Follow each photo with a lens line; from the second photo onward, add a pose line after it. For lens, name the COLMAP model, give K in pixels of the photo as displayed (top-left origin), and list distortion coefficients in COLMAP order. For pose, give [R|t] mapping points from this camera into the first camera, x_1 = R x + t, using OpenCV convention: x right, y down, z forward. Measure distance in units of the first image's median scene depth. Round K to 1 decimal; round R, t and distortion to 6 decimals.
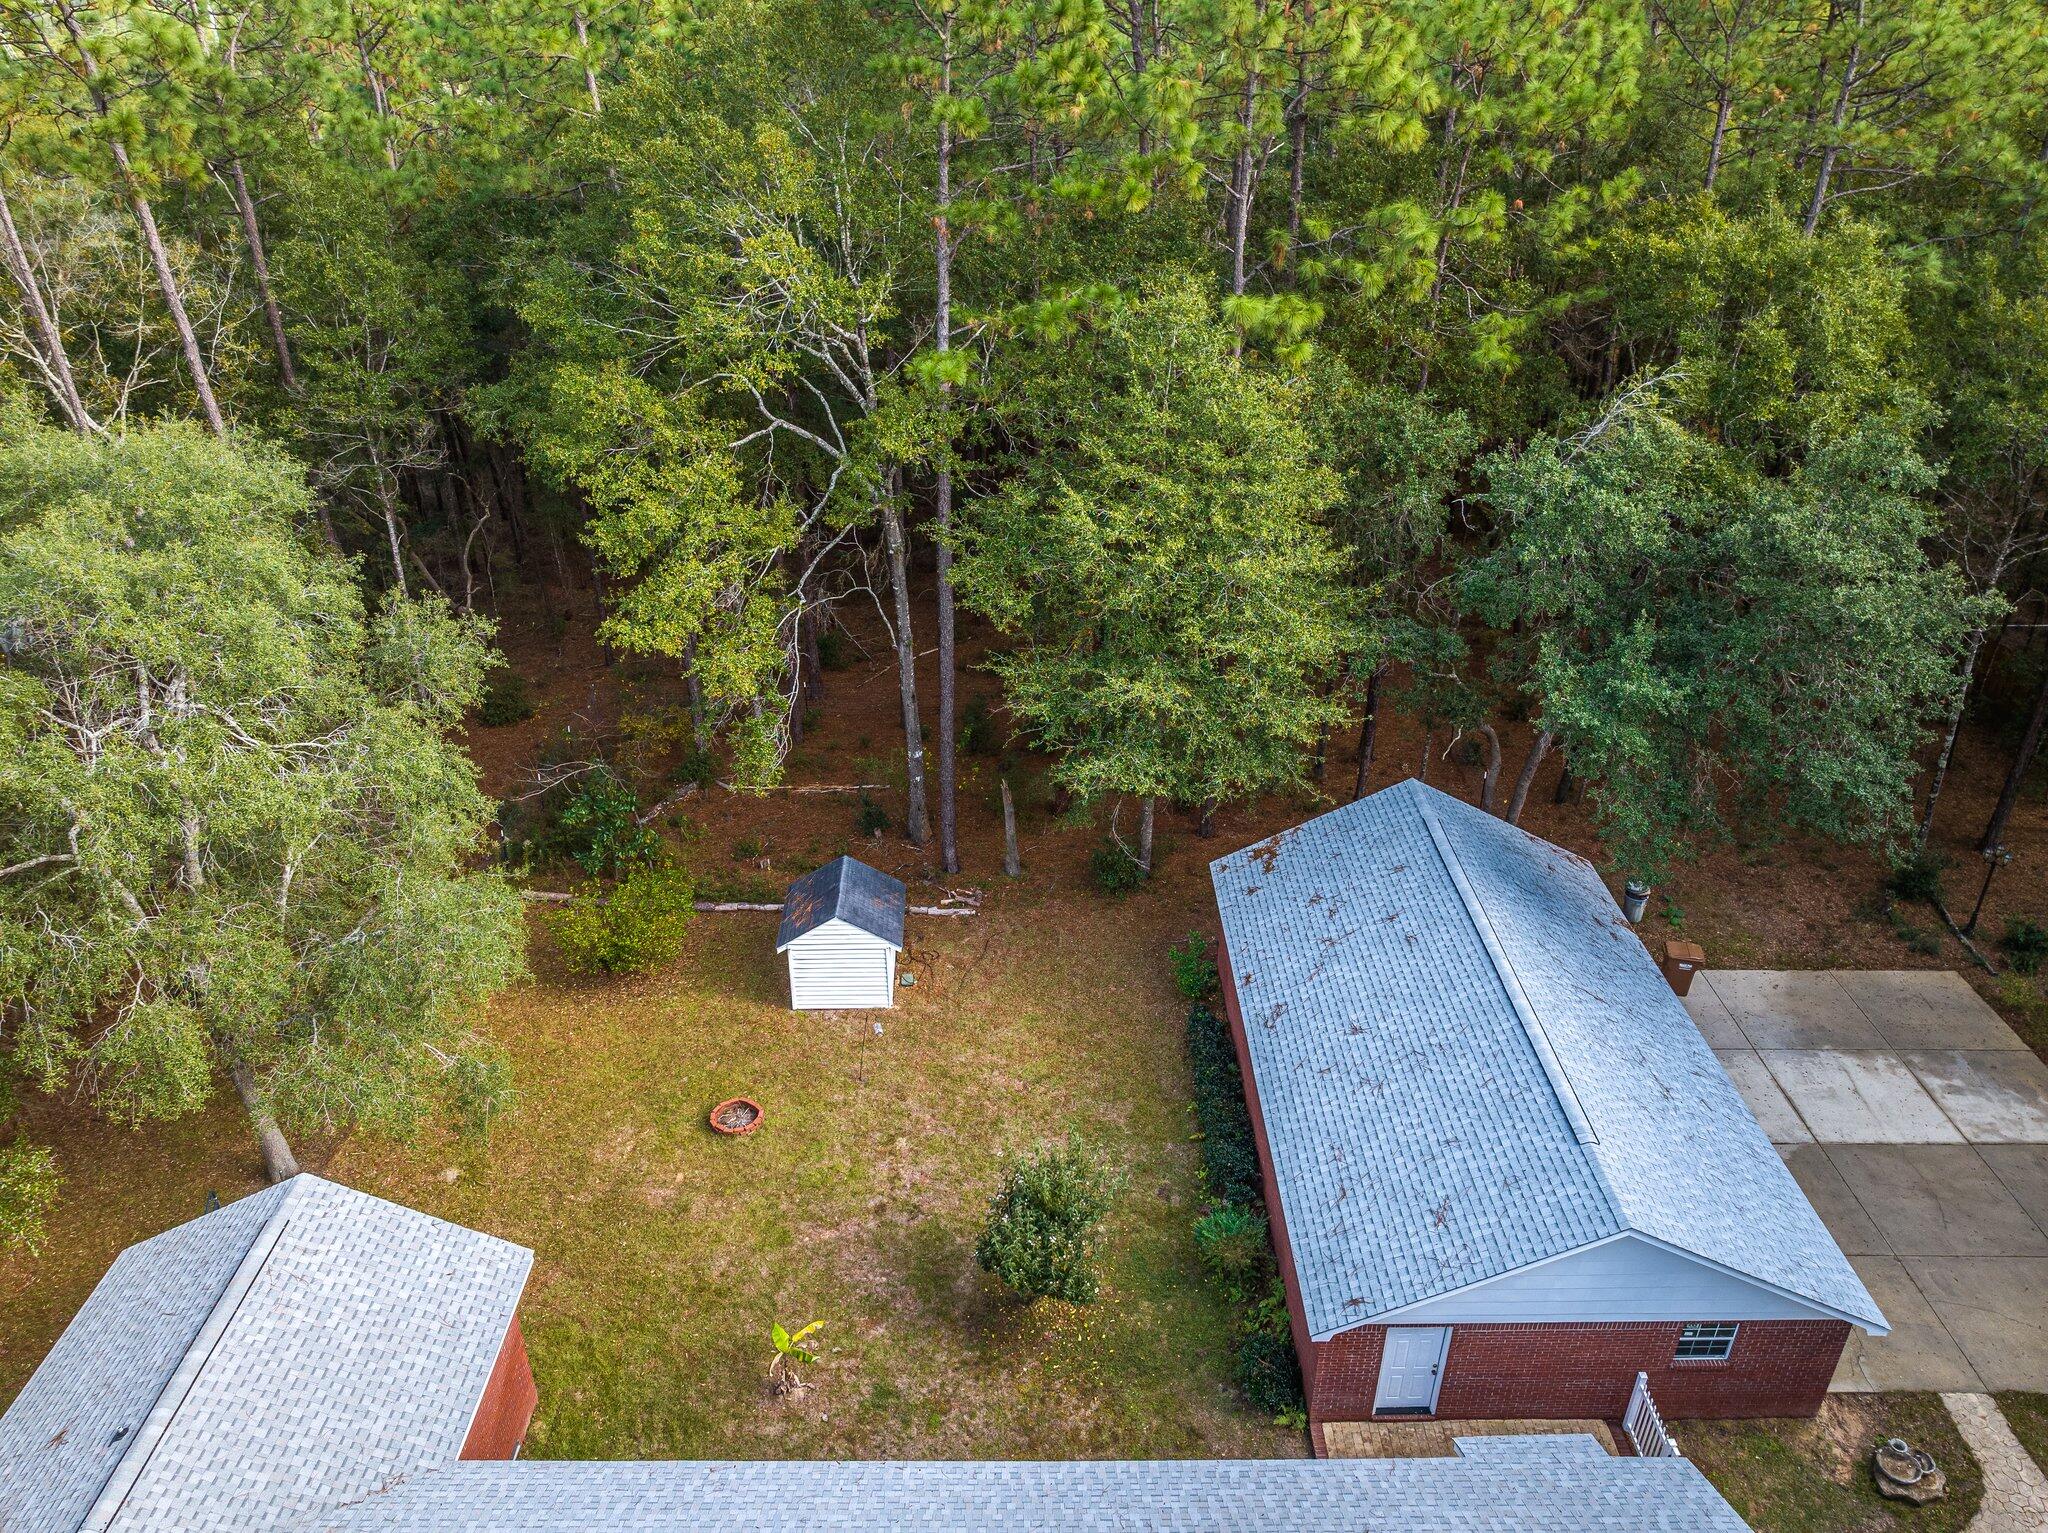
lens RADIAL K [[1448.4, 0, 1024.1], [0, 1448.4, 768.9], [0, 0, 1]] dist [-0.036531, 0.020947]
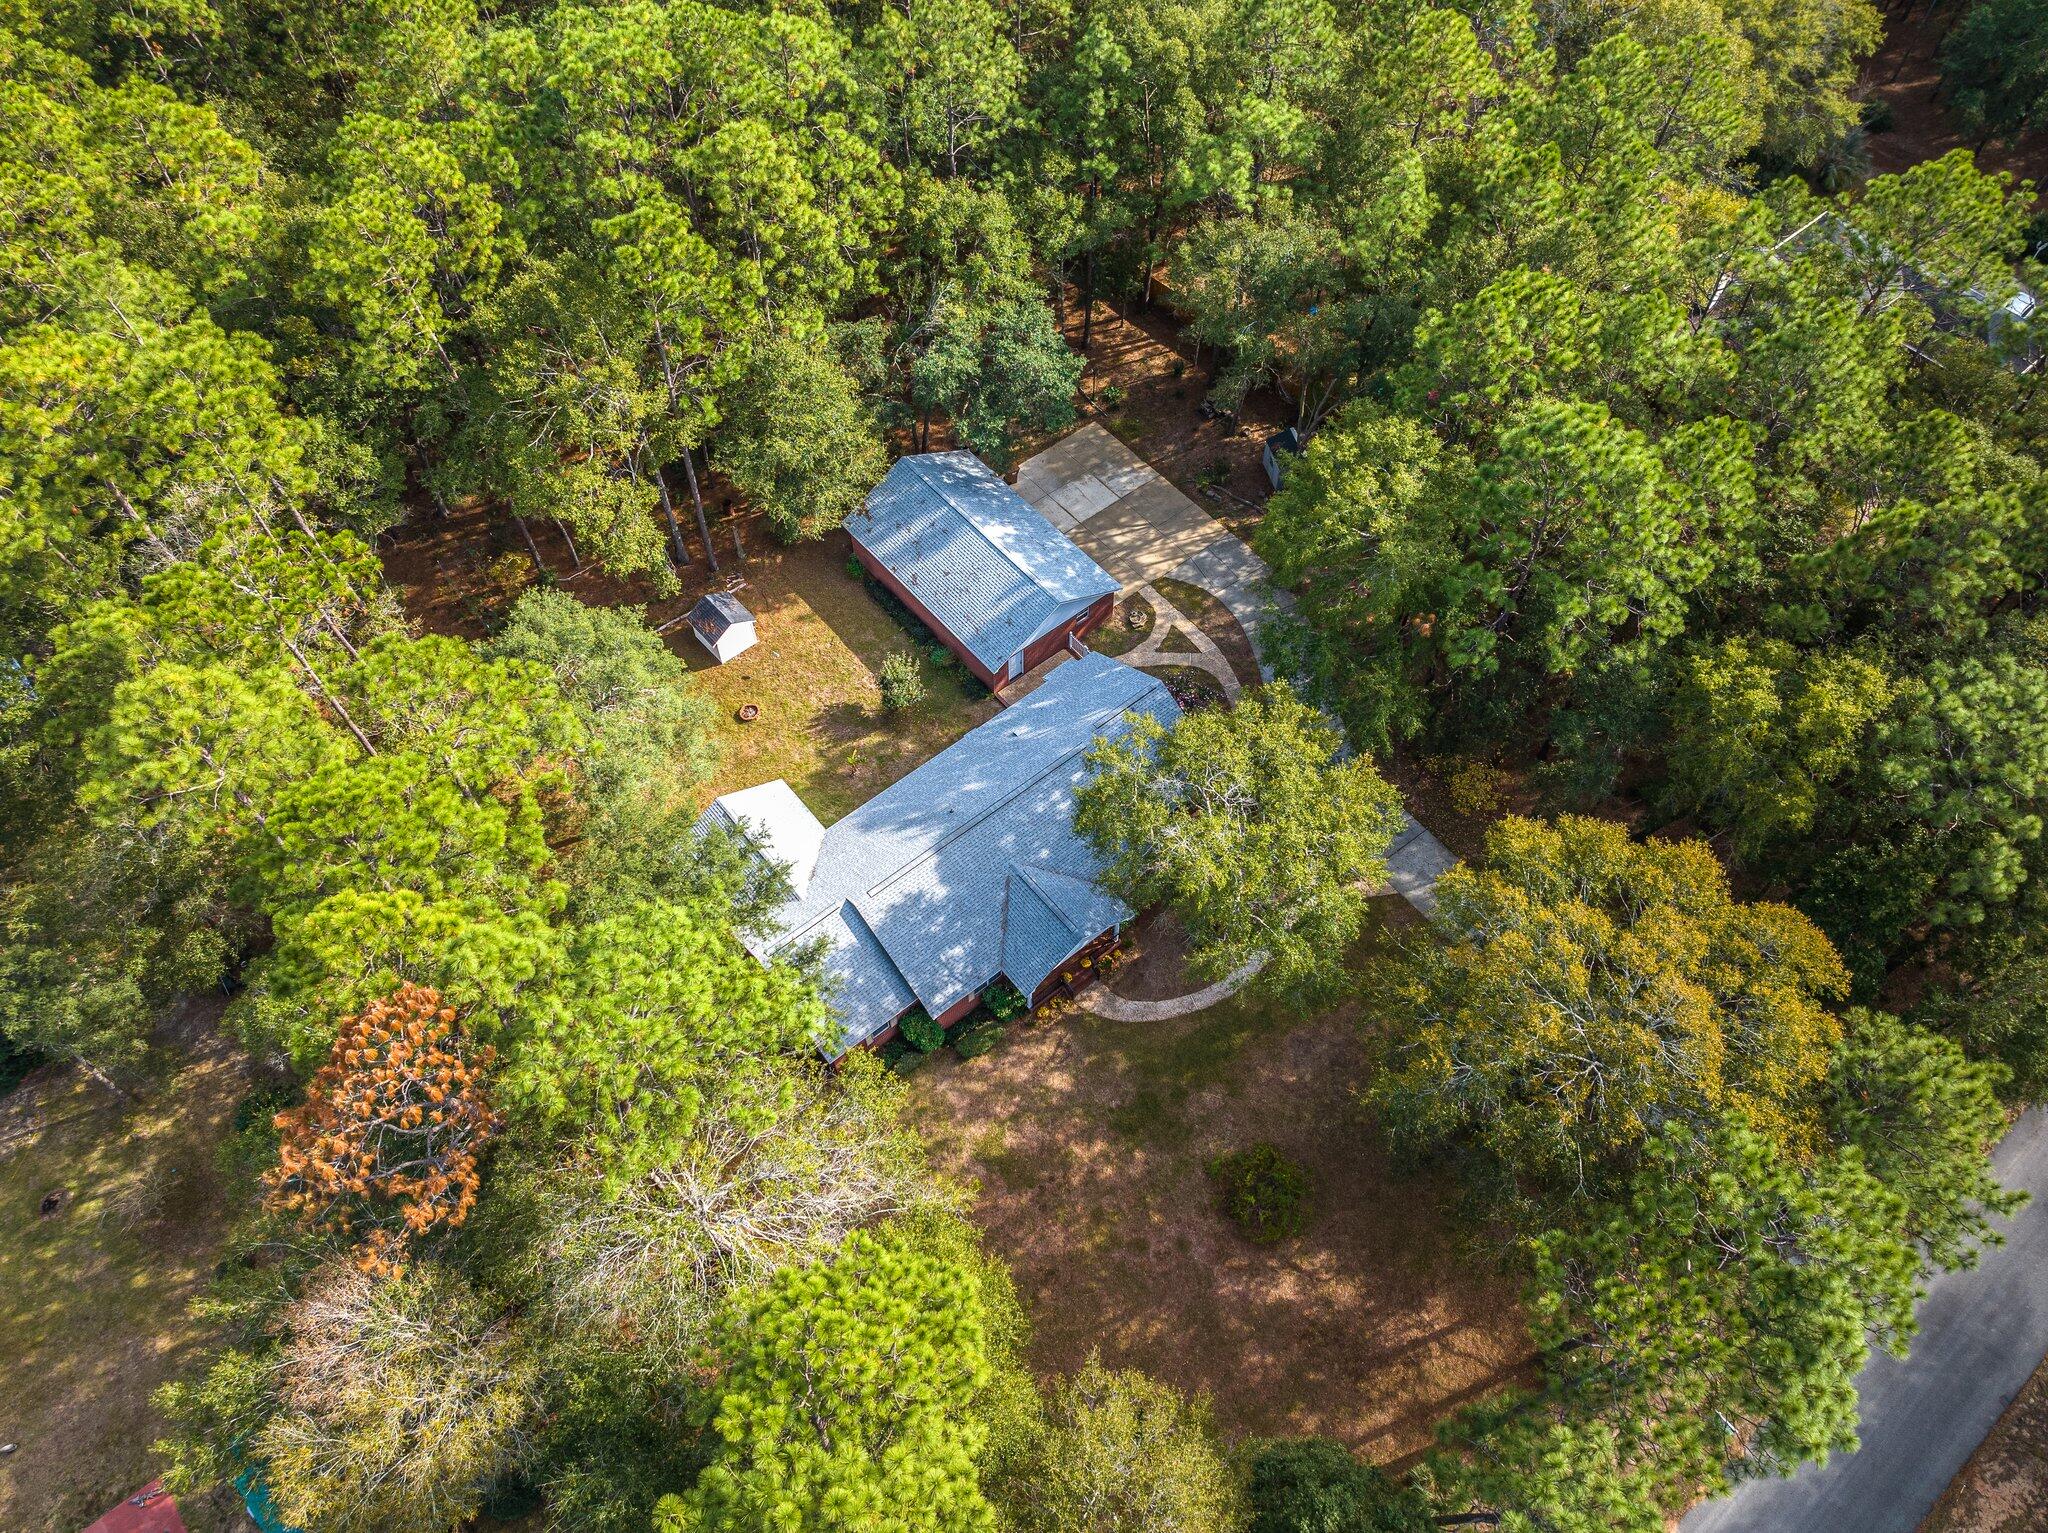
lens RADIAL K [[1448.4, 0, 1027.9], [0, 1448.4, 765.2], [0, 0, 1]] dist [-0.036531, 0.020947]
pose [[0.775254, -0.529069, 0.345062, -0.757759], [0.308205, 0.793684, 0.524476, -0.881673], [-0.551354, -0.300252, 0.778368, -1.293901]]
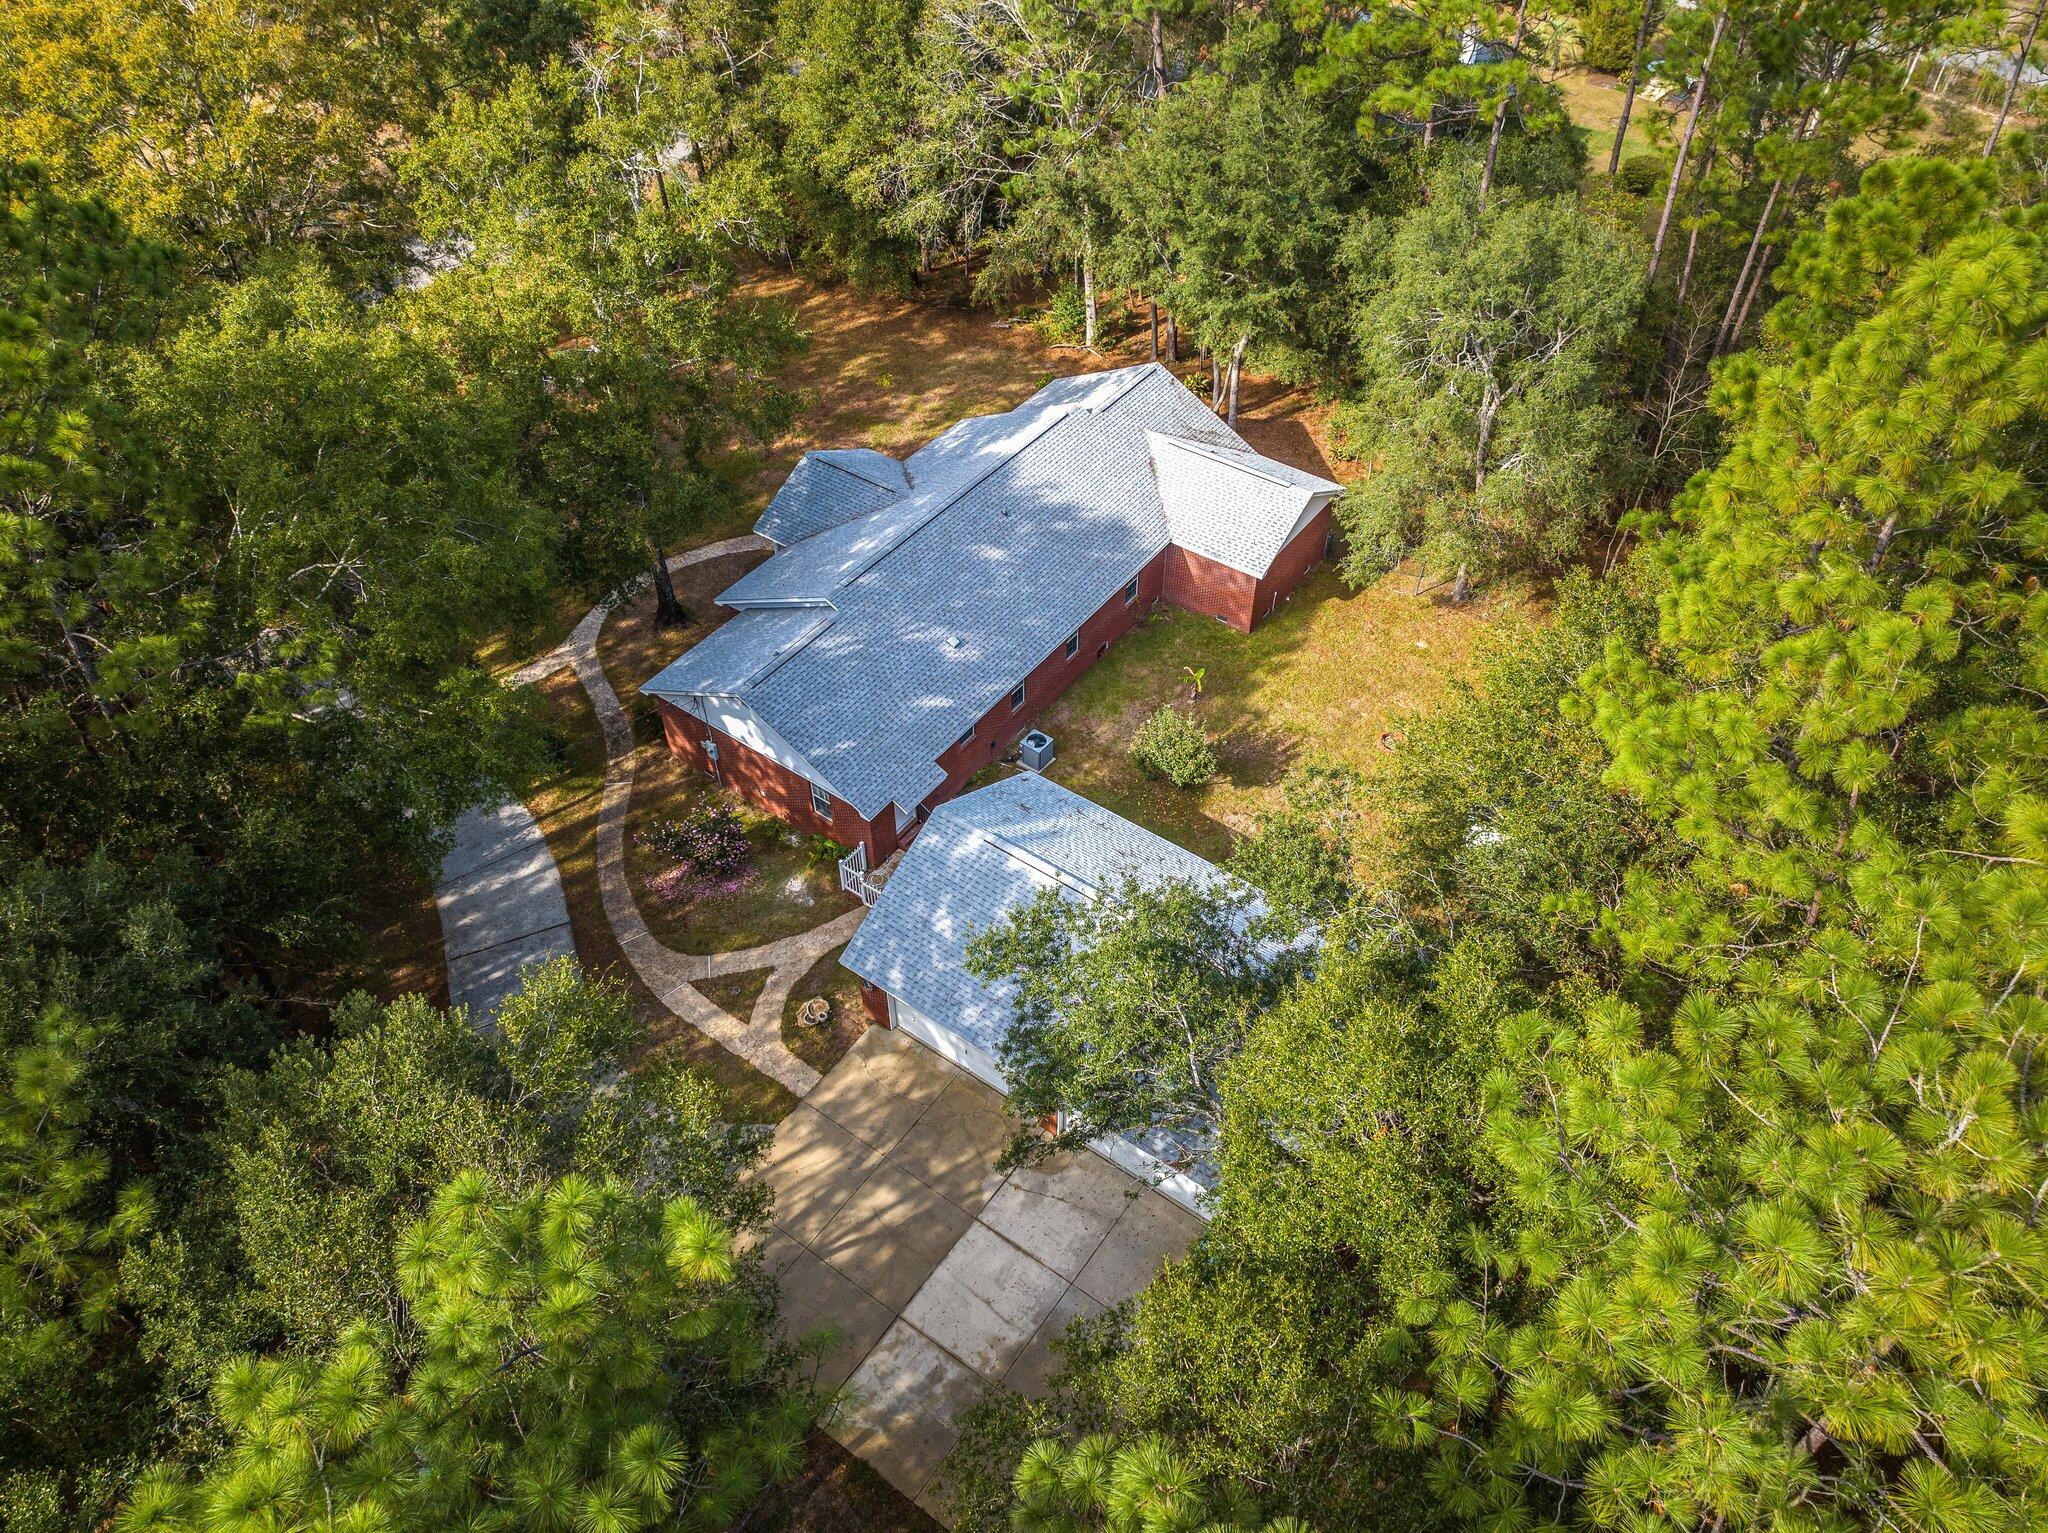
lens RADIAL K [[1448.4, 0, 1019.9], [0, 1448.4, 762.0], [0, 0, 1]] dist [-0.036531, 0.020947]
pose [[-0.590776, 0.570552, -0.570487, 1.005305], [-0.388501, 0.418542, 0.820908, -0.935756], [0.707143, 0.706607, -0.025605, 0.768468]]
